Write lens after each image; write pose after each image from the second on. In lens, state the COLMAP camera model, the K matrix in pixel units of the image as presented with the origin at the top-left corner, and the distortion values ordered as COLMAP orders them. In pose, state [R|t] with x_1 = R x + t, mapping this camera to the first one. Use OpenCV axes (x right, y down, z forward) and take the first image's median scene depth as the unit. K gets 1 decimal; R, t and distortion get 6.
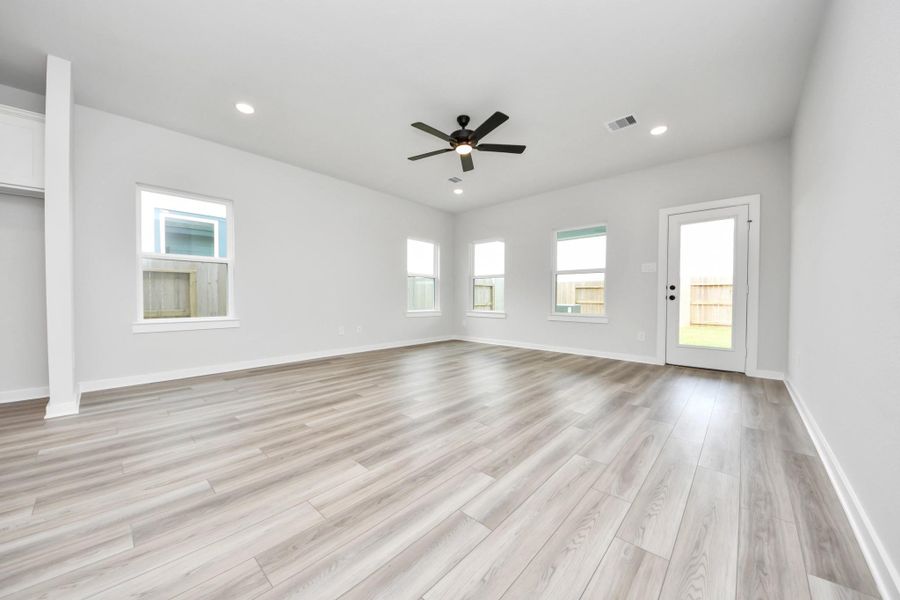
lens RADIAL K [[318.6, 0, 449.6], [0, 318.6, 303.2], [0, 0, 1]] dist [0.018092, -0.013383]
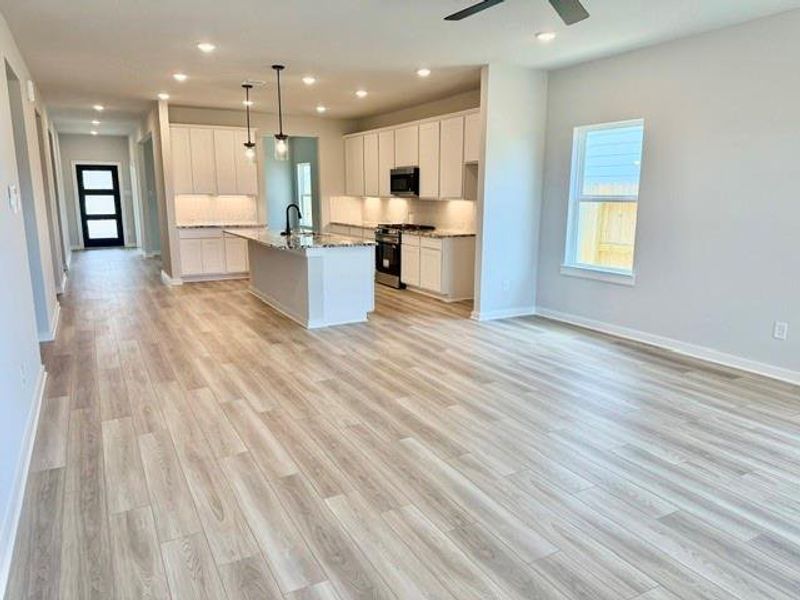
lens RADIAL K [[559.6, 0, 402.8], [0, 559.6, 300.1], [0, 0, 1]] dist [0.080177, -0.096357]
pose [[-0.318691, 0.178289, -0.930940, 1.199364], [-0.019879, 0.980677, 0.194620, -0.220013], [0.947650, 0.080530, -0.308989, 1.319957]]
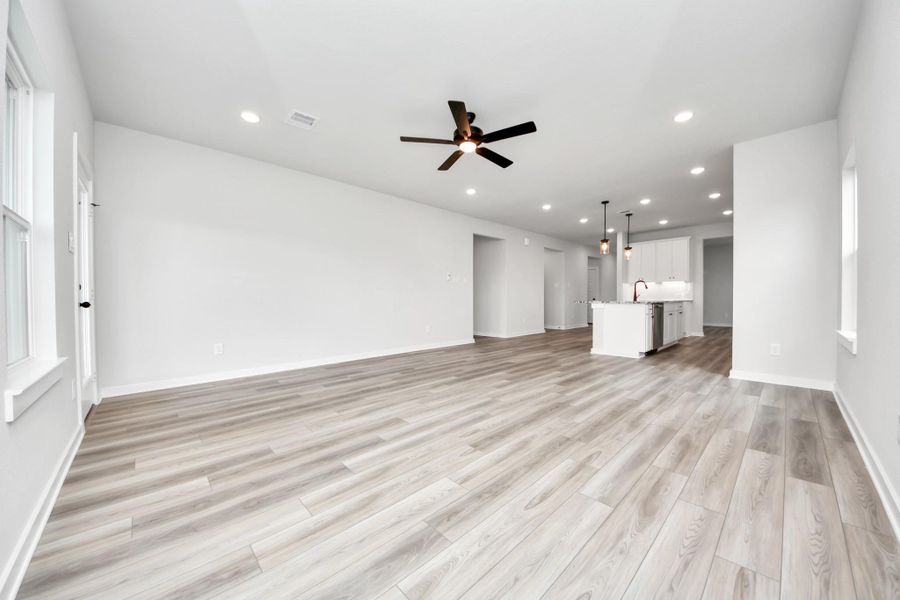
lens RADIAL K [[318.6, 0, 449.6], [0, 318.6, 303.2], [0, 0, 1]] dist [0.018092, -0.013383]
pose [[-0.997379, 0.003413, 0.072271, 0.039988], [0.005566, 0.999546, 0.029622, -0.054838], [-0.072137, 0.029947, -0.996945, 2.369592]]
